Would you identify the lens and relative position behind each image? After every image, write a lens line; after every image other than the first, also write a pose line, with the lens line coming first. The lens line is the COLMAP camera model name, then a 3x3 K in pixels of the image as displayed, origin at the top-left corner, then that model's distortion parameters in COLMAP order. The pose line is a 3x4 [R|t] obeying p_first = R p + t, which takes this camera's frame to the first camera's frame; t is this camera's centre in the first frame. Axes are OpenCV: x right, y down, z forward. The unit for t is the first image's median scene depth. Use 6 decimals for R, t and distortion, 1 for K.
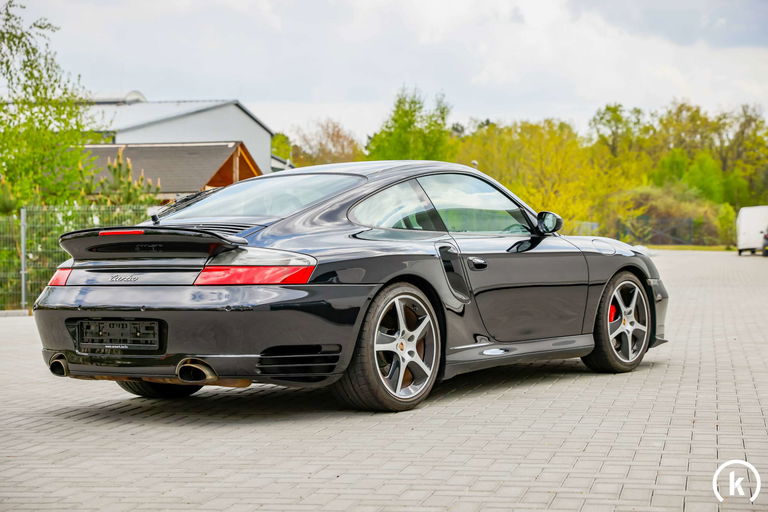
lens RADIAL K [[1396.5, 0, 384.0], [0, 1396.5, 256.0], [0, 0, 1]] dist [0.286729, 0.053827]
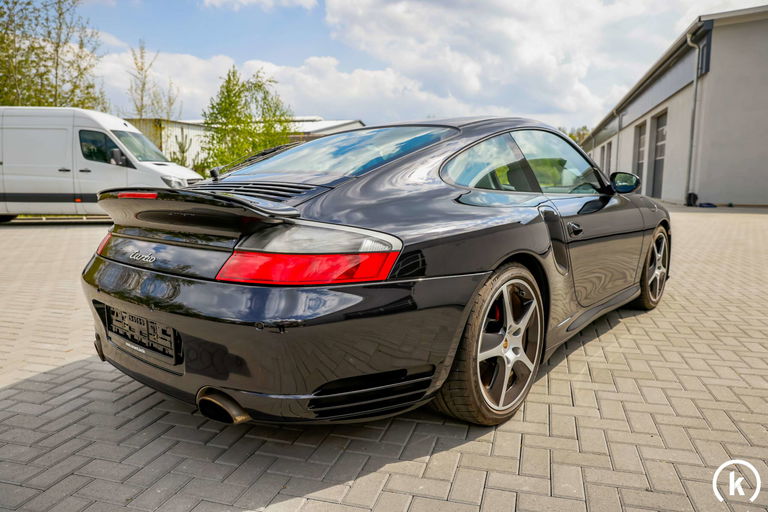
lens RADIAL K [[510.5, 0, 384.0], [0, 510.5, 256.0], [0, 0, 1]] dist [-0.010128, -0.001889]
pose [[0.997830, 0.025255, -0.060808, -0.039620], [-0.016534, 0.990031, 0.139873, -0.023393], [0.063734, -0.138564, 0.988301, 0.714503]]
